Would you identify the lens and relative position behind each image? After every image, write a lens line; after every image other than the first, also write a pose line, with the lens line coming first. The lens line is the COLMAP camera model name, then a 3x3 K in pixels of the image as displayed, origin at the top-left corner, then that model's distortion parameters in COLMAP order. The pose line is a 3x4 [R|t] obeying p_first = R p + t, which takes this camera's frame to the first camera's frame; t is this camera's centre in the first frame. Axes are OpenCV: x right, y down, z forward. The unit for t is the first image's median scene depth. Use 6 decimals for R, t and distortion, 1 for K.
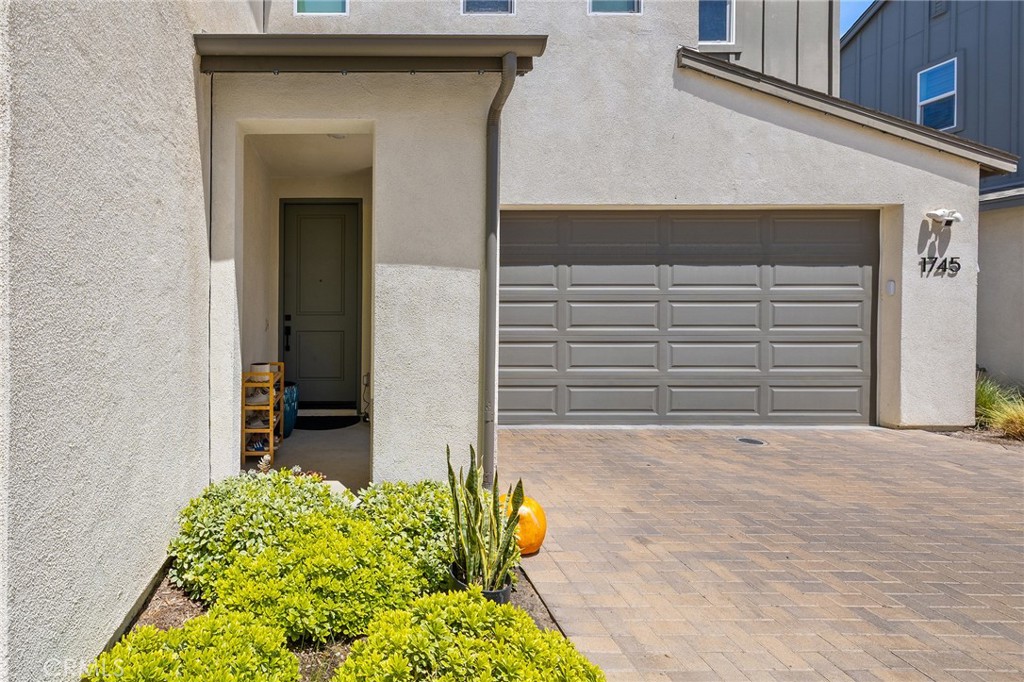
lens RADIAL K [[492.2, 0, 339.8], [0, 492.2, 307.1], [0, 0, 1]] dist [0.000607, 0.000451]
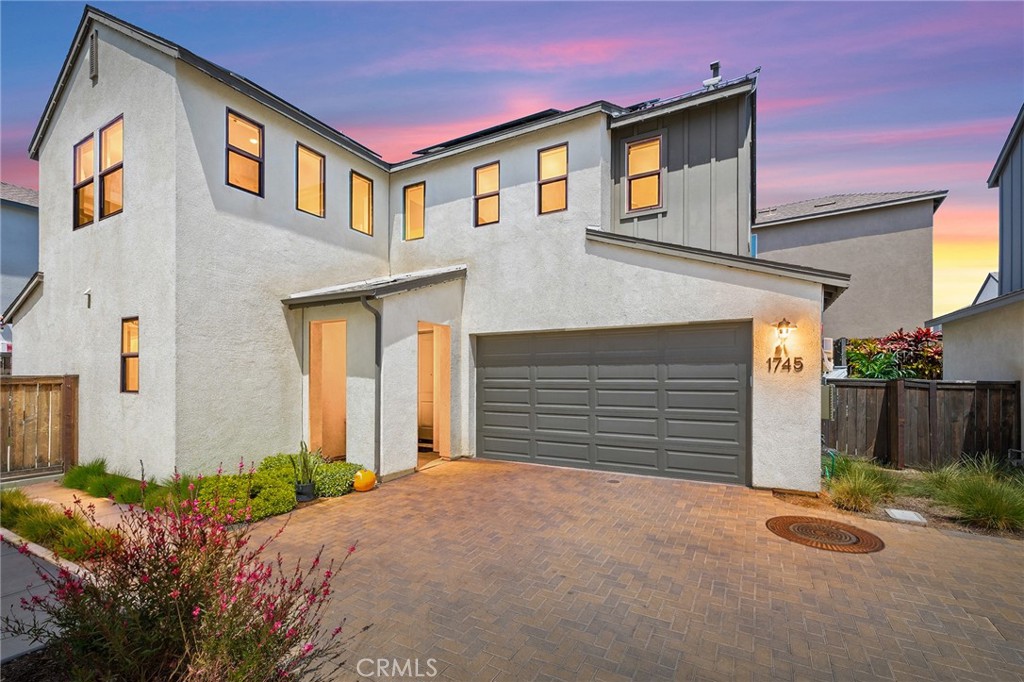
lens RADIAL K [[446.8, 0, 511.9], [0, 446.8, 377.1], [0, 0, 1]] dist [-0.000153, 0.000324]
pose [[0.876315, 0.000104, -0.481738, 1.154403], [-0.002267, 0.999990, -0.003907, -0.044636], [0.481733, 0.004516, 0.876306, -0.356319]]
